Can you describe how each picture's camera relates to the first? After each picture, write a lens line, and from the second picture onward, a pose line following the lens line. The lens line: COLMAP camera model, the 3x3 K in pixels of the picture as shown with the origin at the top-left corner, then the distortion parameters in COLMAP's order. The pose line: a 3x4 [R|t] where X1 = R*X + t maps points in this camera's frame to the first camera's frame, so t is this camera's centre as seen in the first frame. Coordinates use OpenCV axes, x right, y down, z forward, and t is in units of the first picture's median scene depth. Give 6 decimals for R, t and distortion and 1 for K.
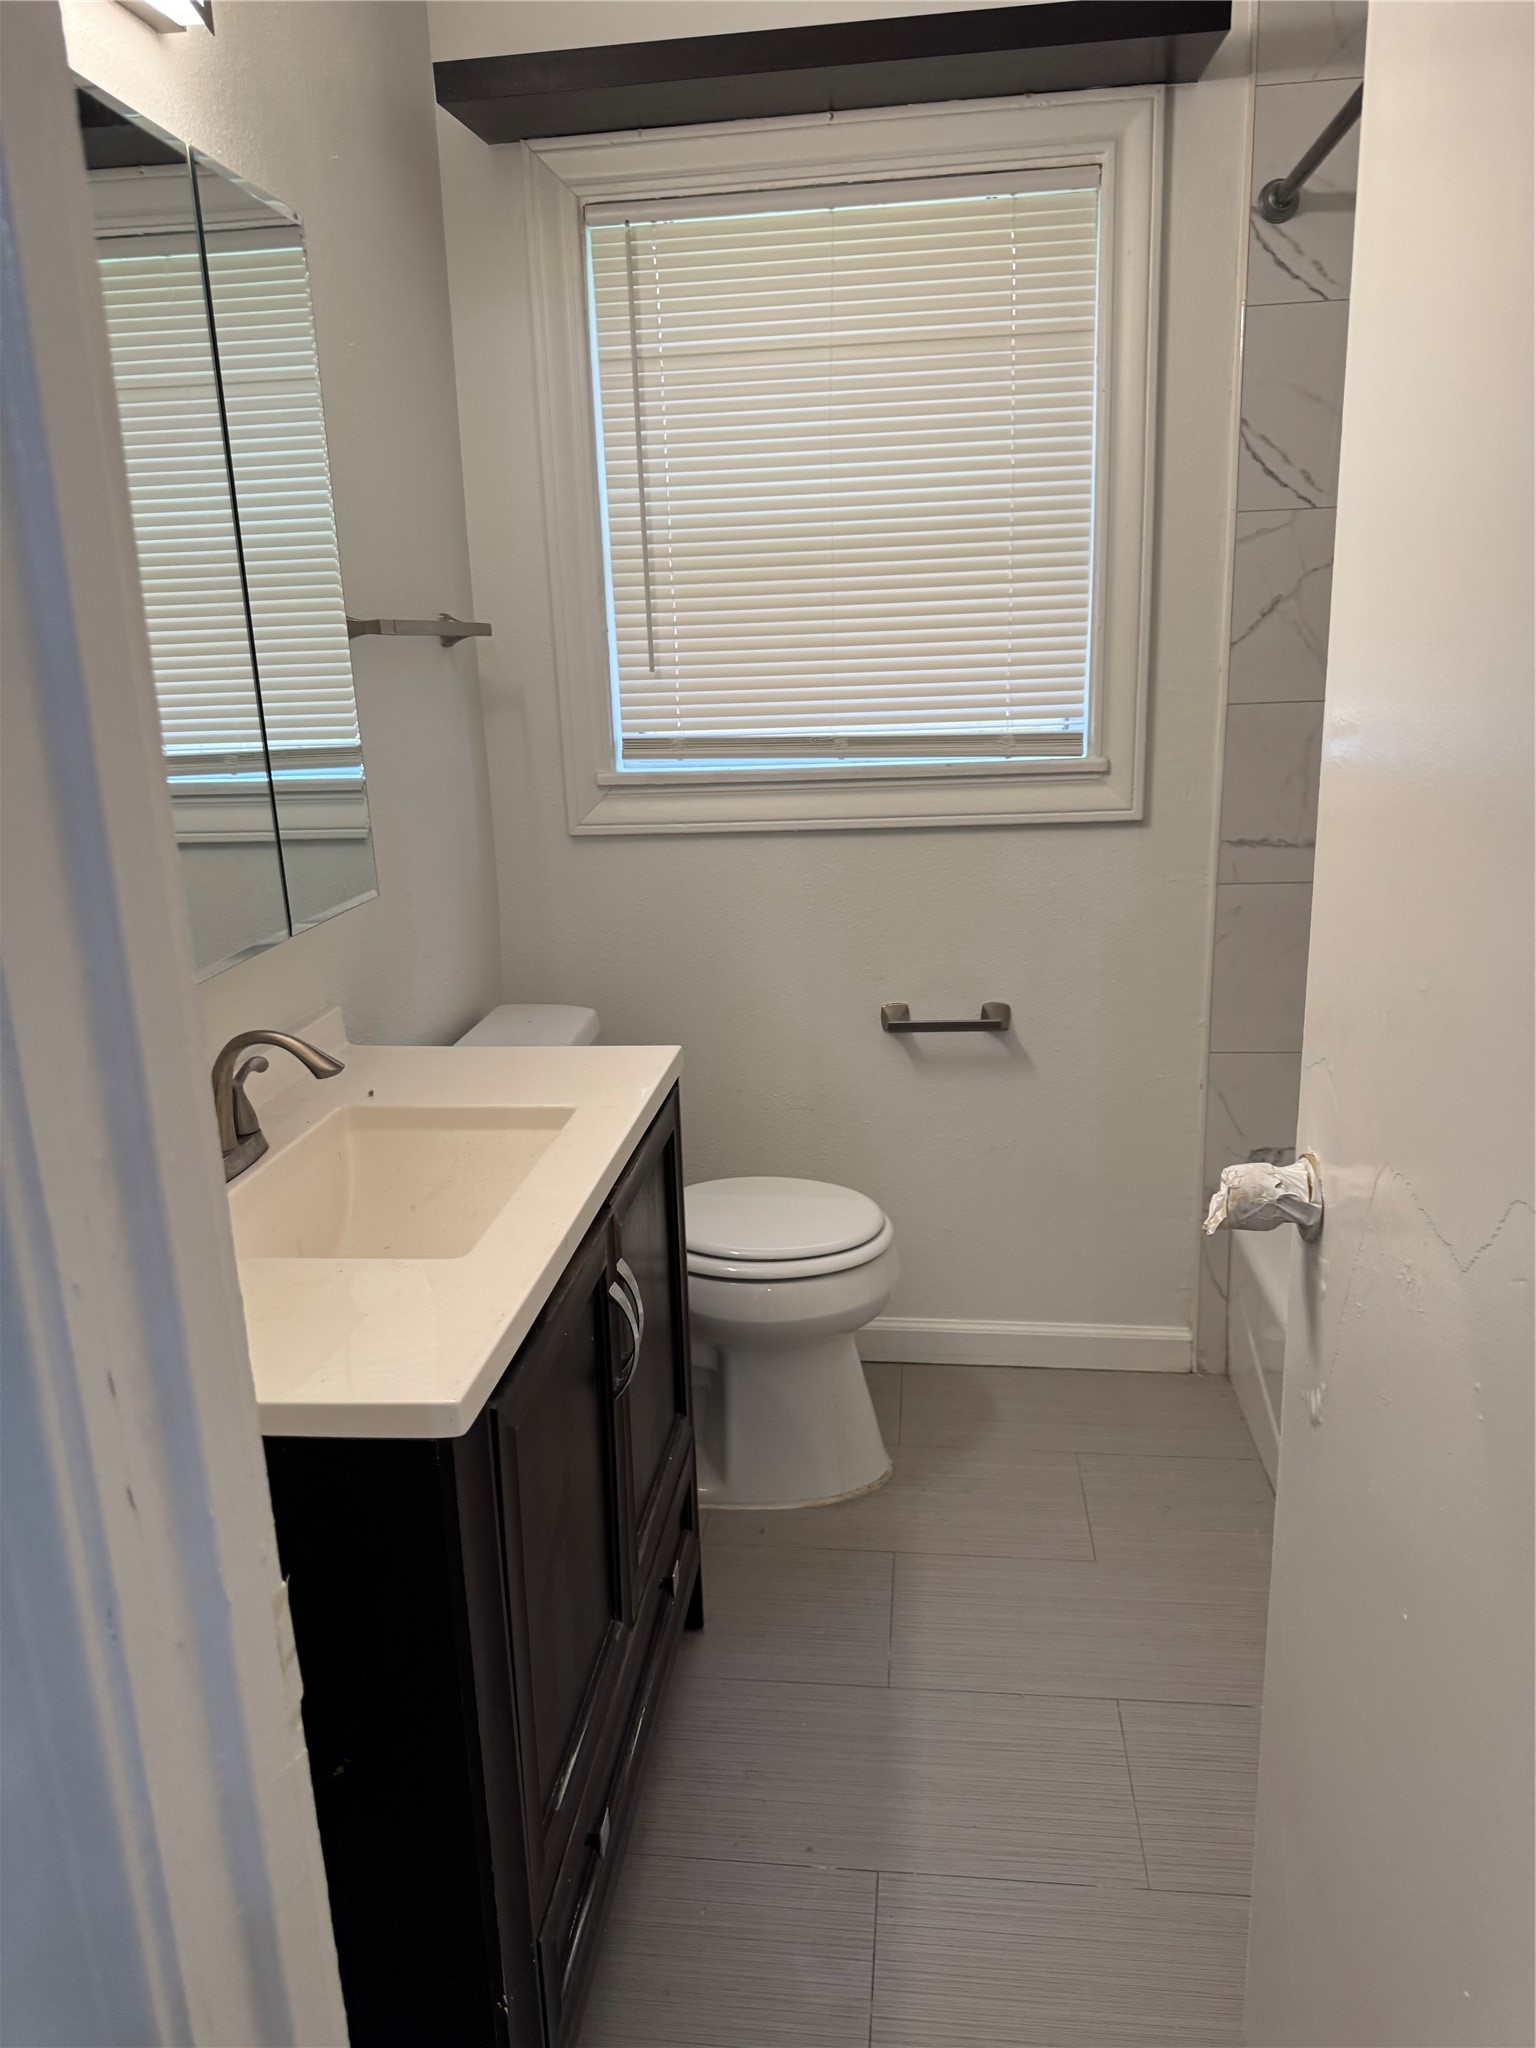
lens RADIAL K [[1473.5, 0, 762.1], [0, 1473.5, 1020.9], [0, 0, 1]] dist [0.012946, -0.010572]
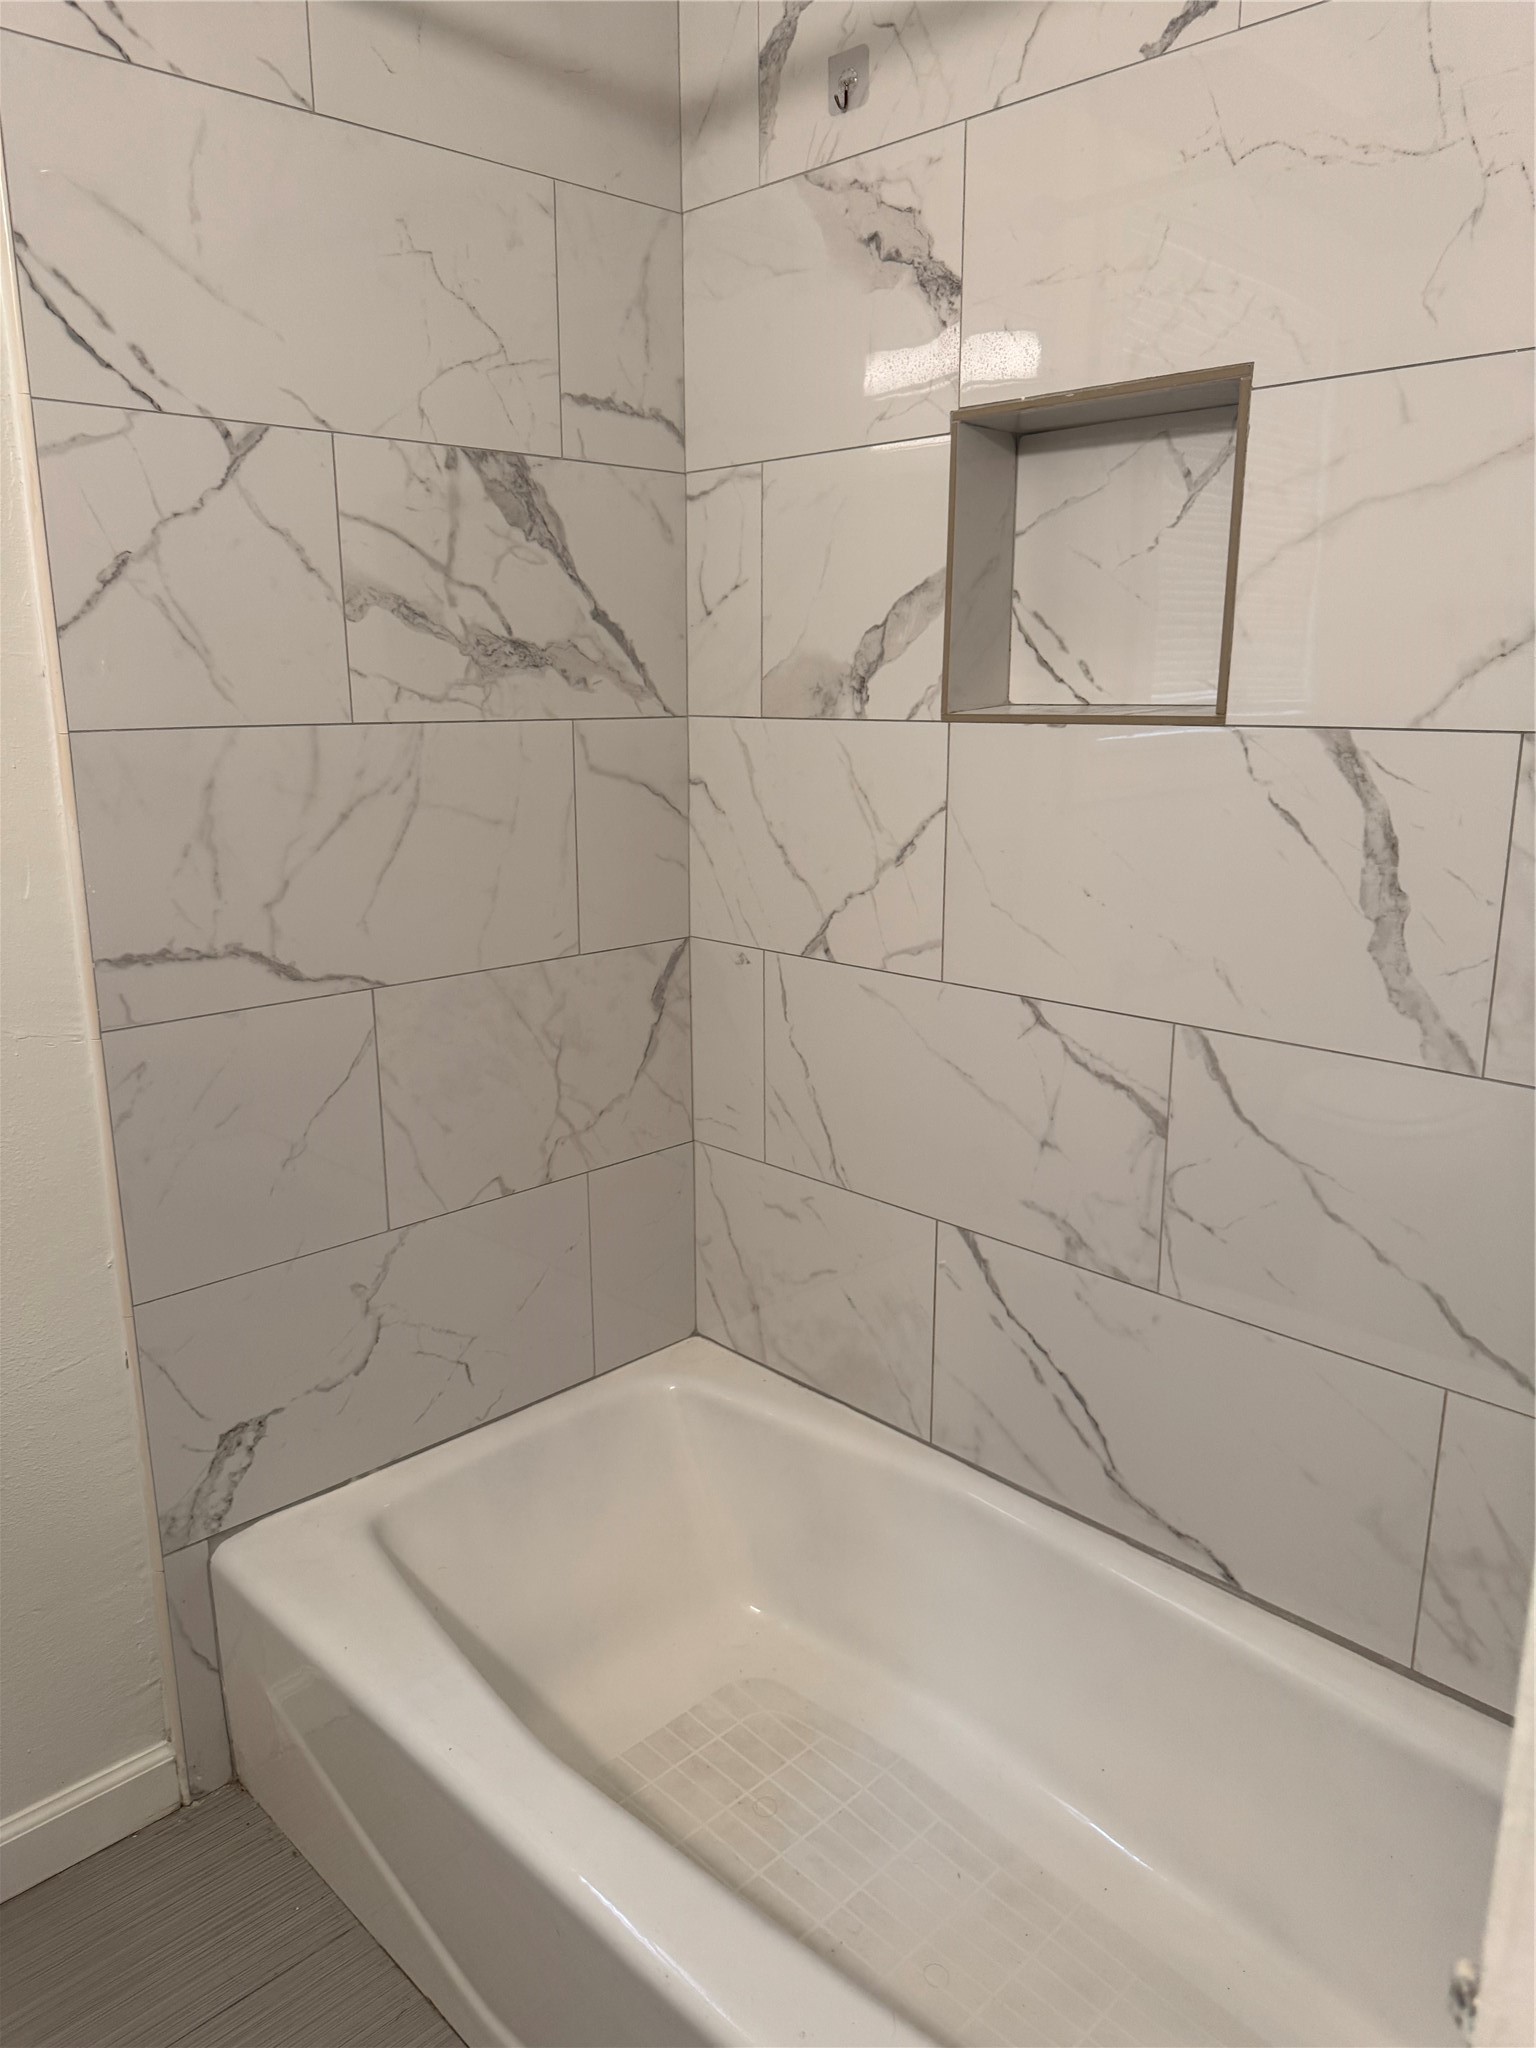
lens RADIAL K [[1473.5, 0, 755.0], [0, 1473.5, 1037.2], [0, 0, 1]] dist [0.012946, -0.010572]
pose [[0.646604, -0.151284, 0.747674, 0.034002], [0.176304, 0.983238, 0.046476, -0.073905], [-0.742173, 0.101766, 0.662437, 0.418980]]
